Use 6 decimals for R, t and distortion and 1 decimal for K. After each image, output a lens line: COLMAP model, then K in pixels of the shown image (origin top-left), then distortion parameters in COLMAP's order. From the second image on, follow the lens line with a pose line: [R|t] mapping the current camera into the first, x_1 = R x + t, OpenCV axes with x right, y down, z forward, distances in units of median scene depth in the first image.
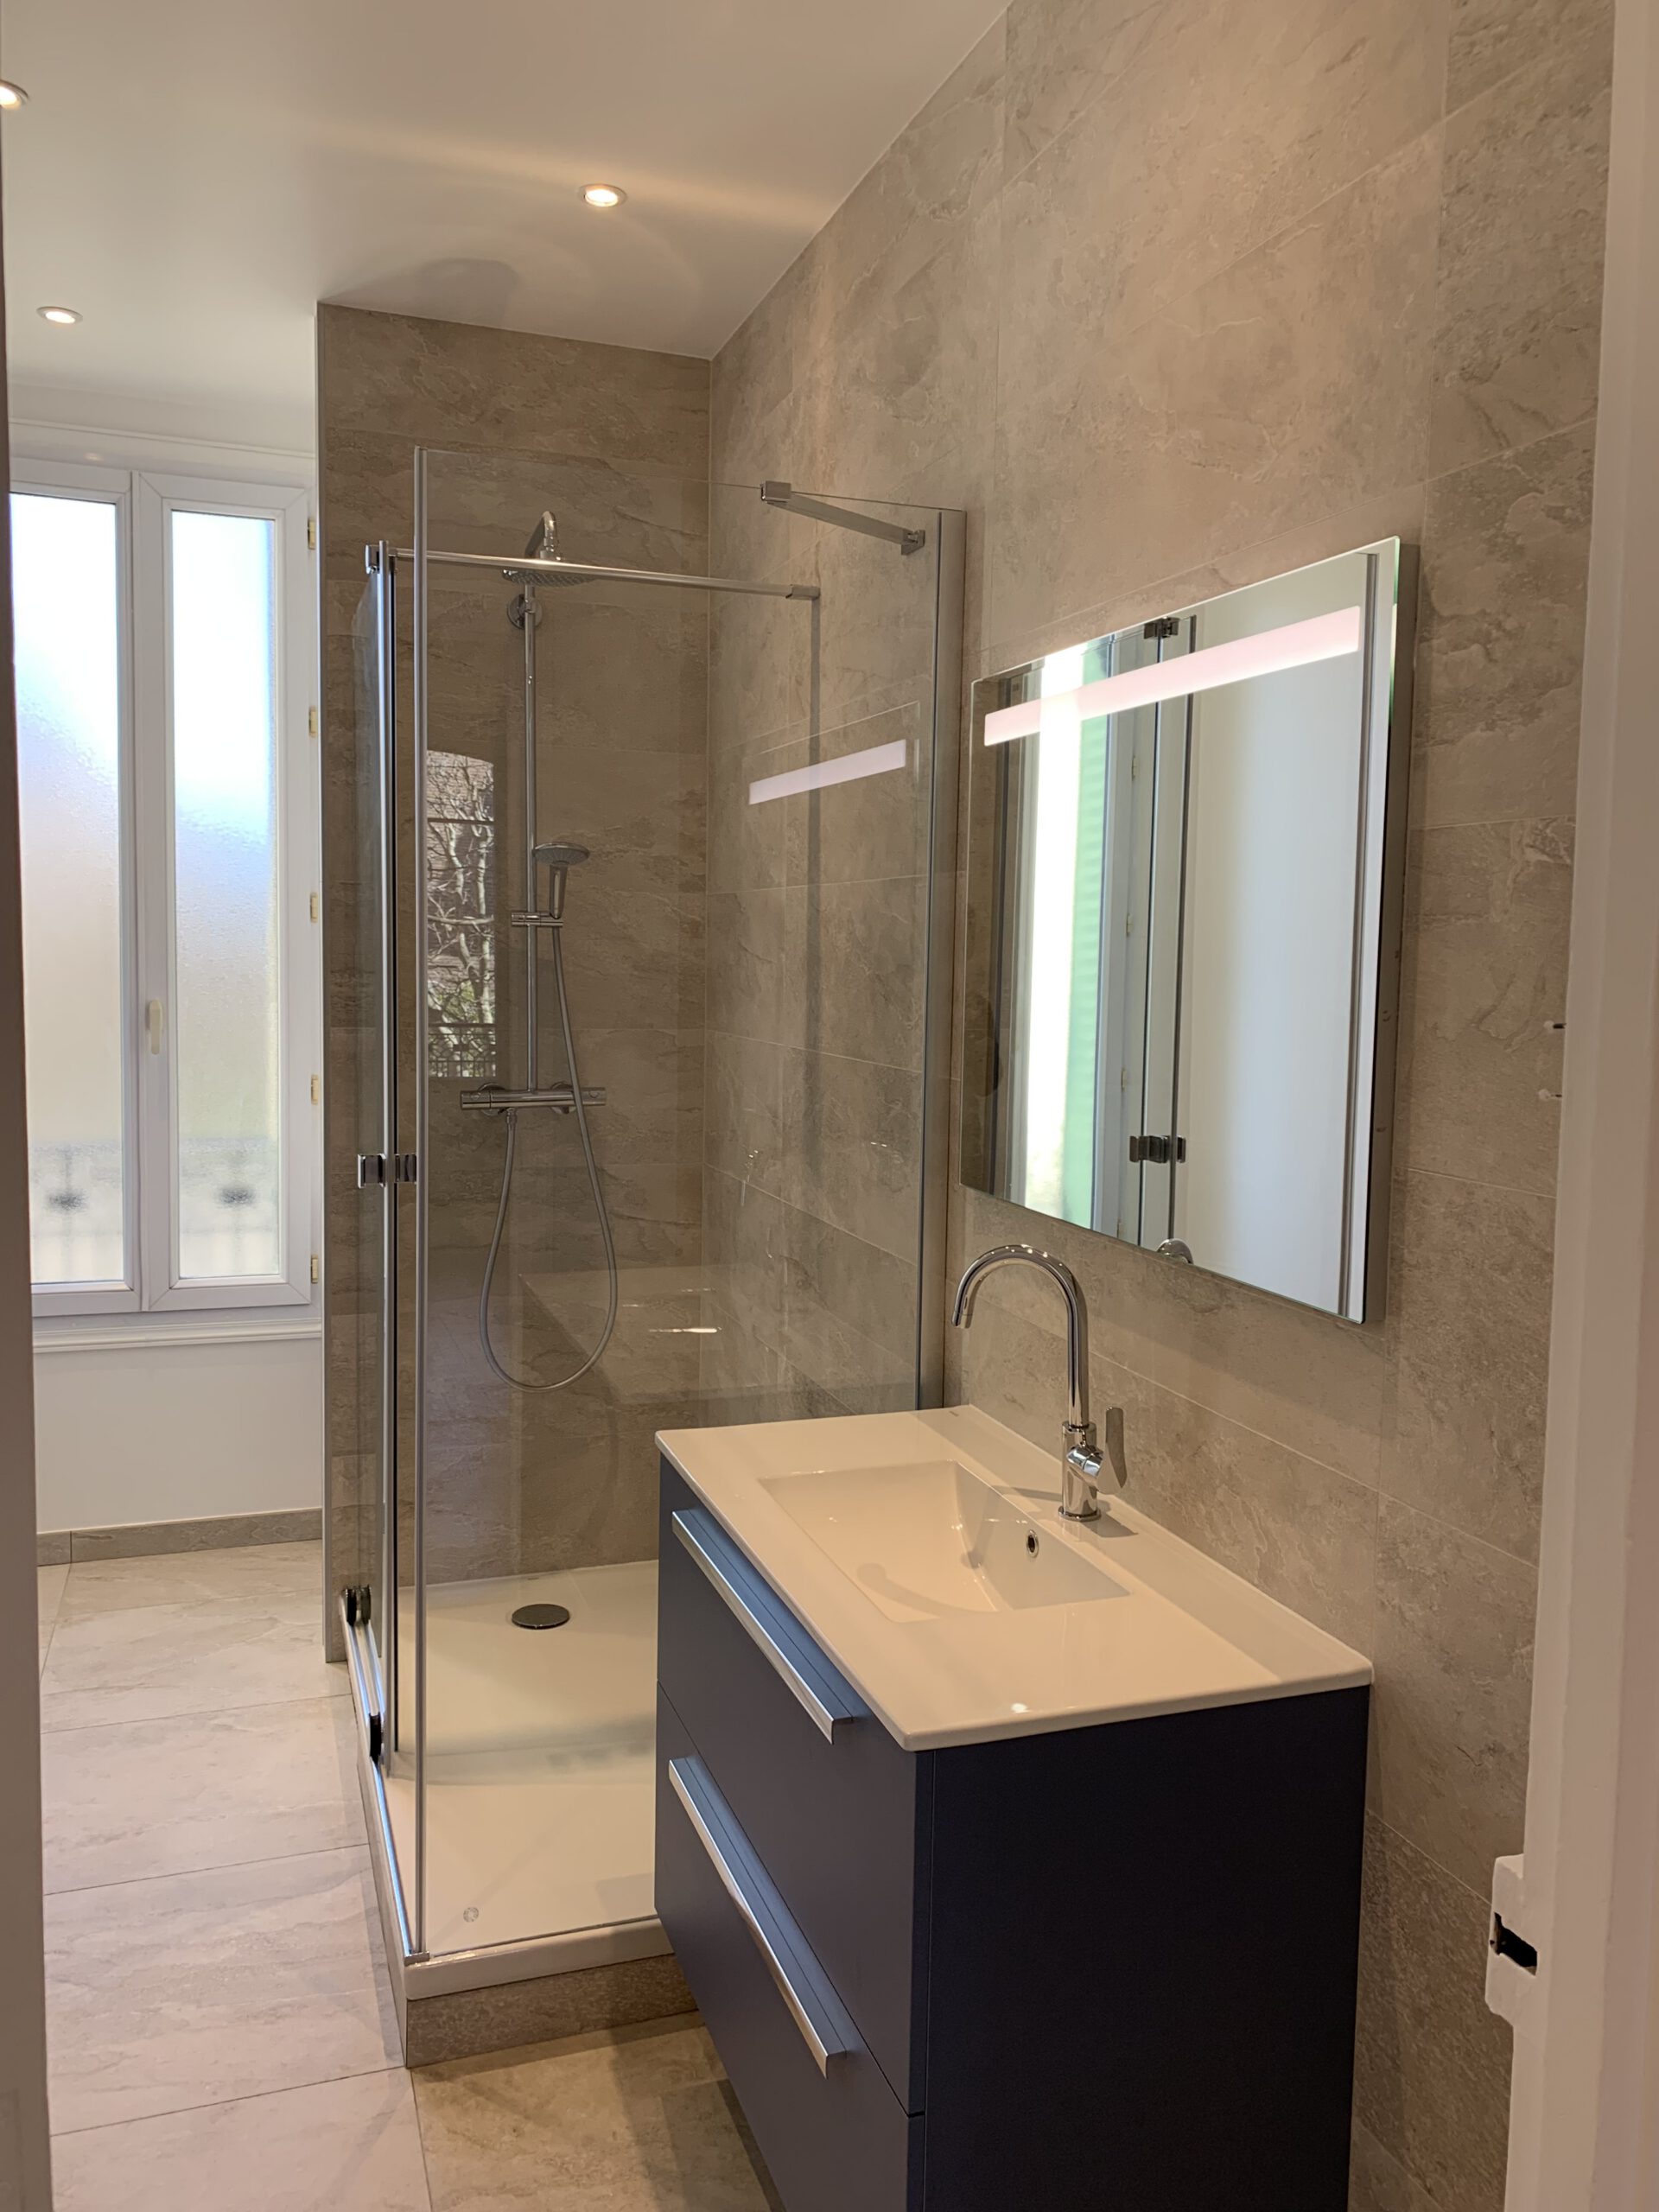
lens RADIAL K [[1718.0, 0, 826.7], [0, 1718.0, 1094.6], [0, 0, 1]] dist [0.044993, -0.023851]
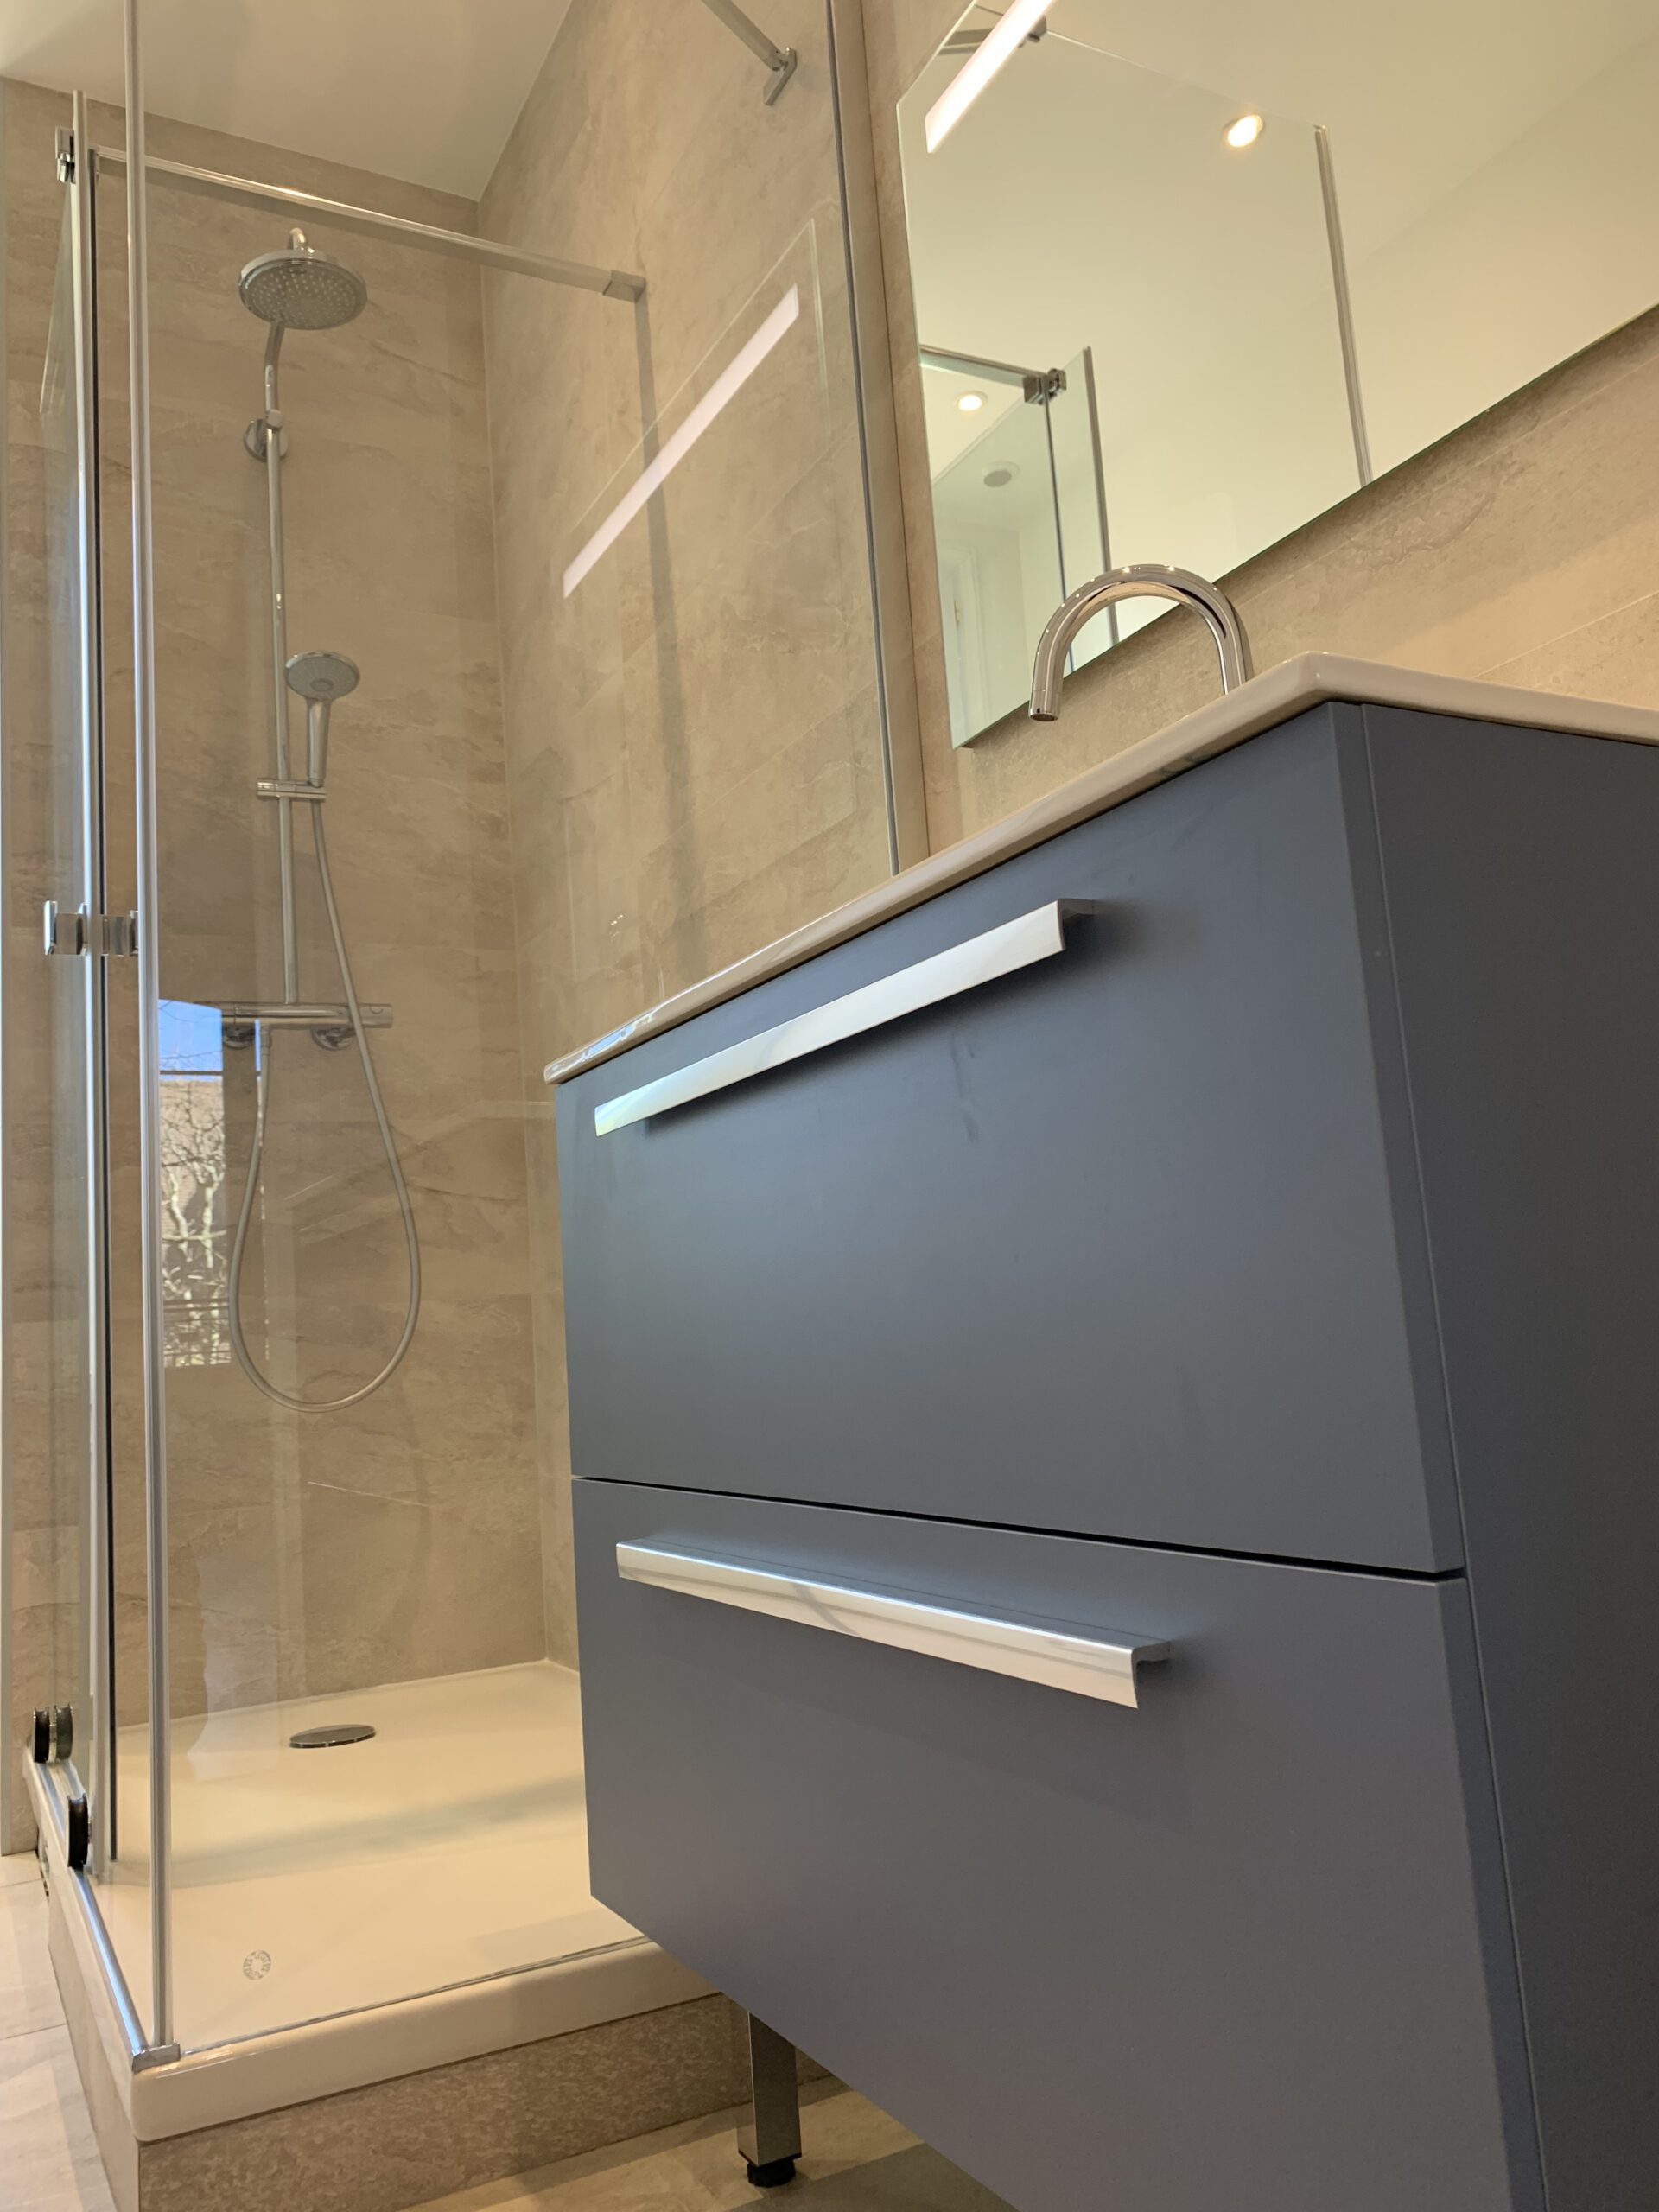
lens RADIAL K [[1710.4, 0, 827.0], [0, 1710.4, 1096.8], [0, 0, 1]] dist [0.010247, 0.001531]
pose [[0.984979, -0.067678, 0.158859, -0.087551], [0.102995, 0.968686, -0.225918, 0.323046], [-0.138595, 0.238886, 0.961106, 0.354612]]
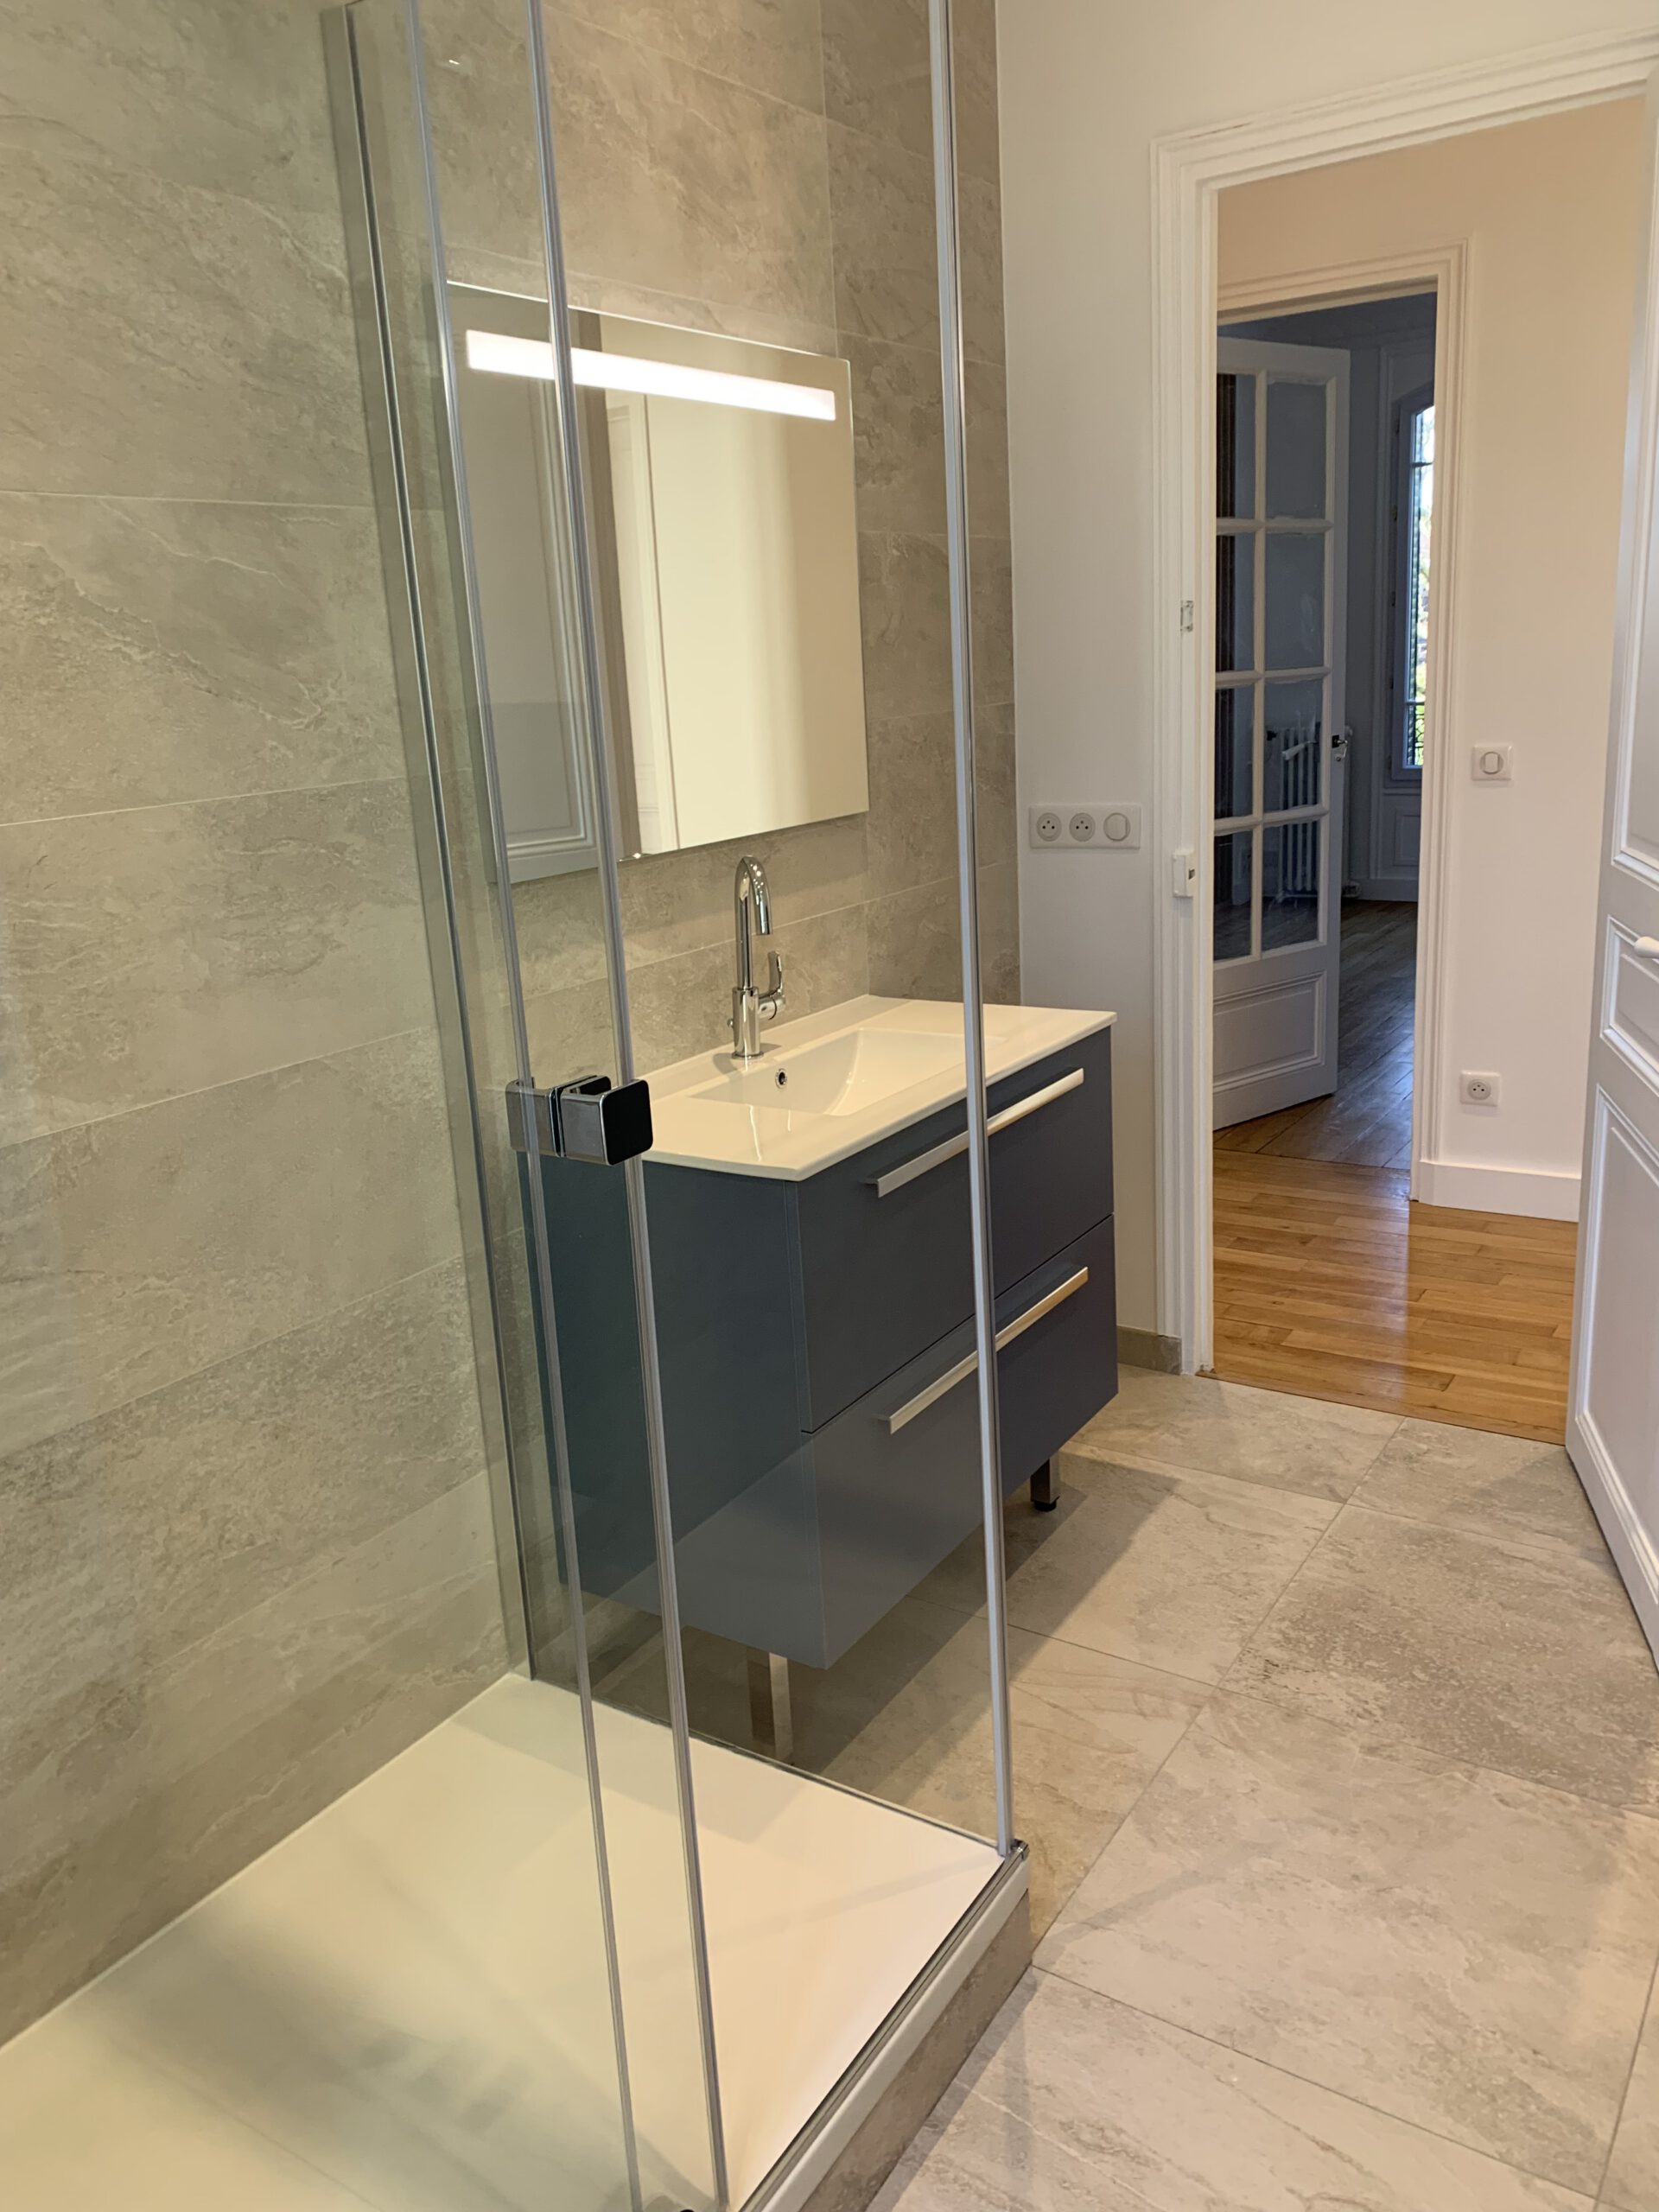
lens RADIAL K [[1657.3, 0, 822.0], [0, 1657.3, 1069.2], [0, 0, 1]] dist [0.016310, 0.001077]
pose [[-0.604806, -0.181795, 0.775345, -0.672953], [0.114698, 0.943560, 0.310706, -0.100551], [-0.788070, 0.276847, -0.549819, 1.300799]]
